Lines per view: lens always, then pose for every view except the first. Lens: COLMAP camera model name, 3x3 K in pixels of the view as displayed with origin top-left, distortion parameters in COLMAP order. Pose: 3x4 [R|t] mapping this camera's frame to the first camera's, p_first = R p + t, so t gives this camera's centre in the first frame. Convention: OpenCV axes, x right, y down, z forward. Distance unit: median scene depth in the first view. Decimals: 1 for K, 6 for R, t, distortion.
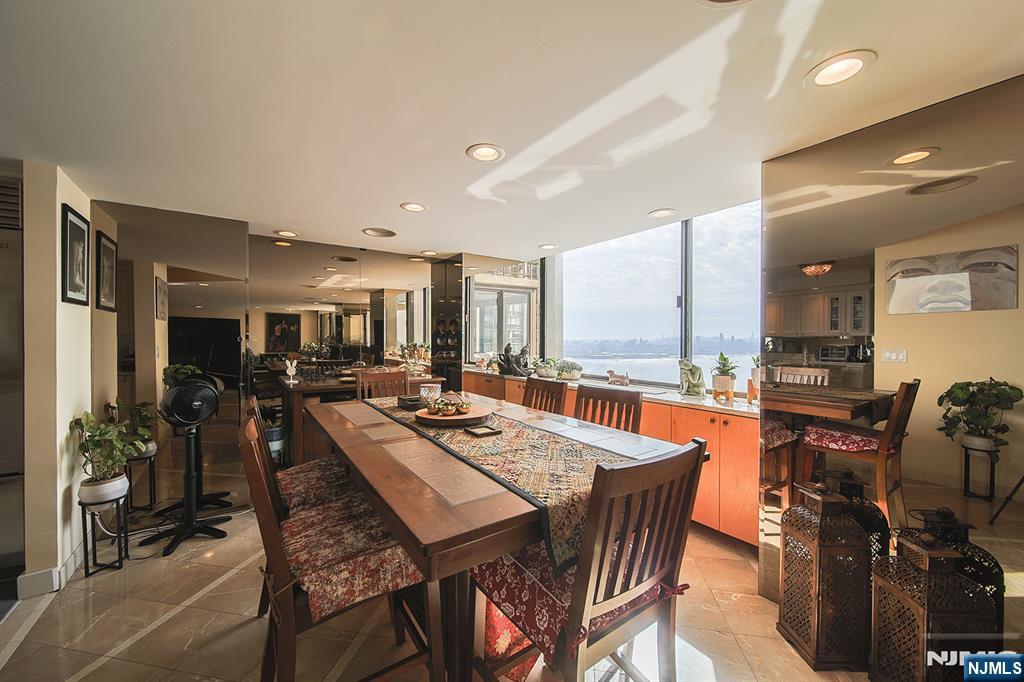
lens RADIAL K [[378.5, 0, 504.4], [0, 378.5, 337.5], [0, 0, 1]] dist [-0.001646, -0.000407]
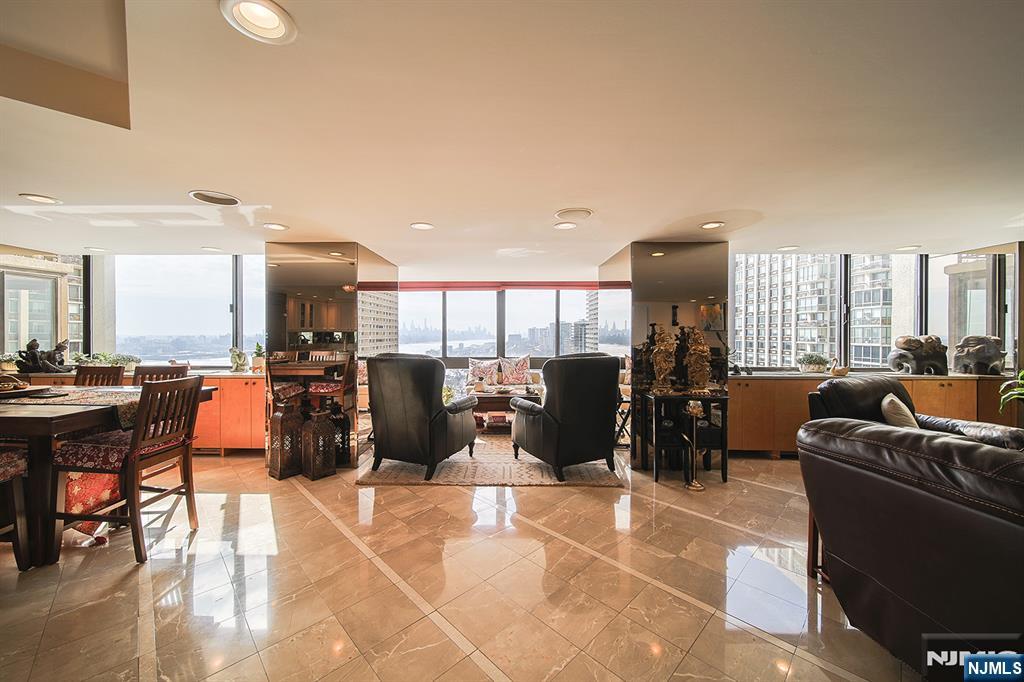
lens RADIAL K [[378.5, 0, 504.4], [0, 378.5, 337.5], [0, 0, 1]] dist [-0.001646, -0.000407]
pose [[0.571365, -0.009454, 0.820641, -0.105048], [-0.001350, 0.999921, 0.012459, -0.002665], [-0.820695, -0.008226, 0.571308, -0.563625]]
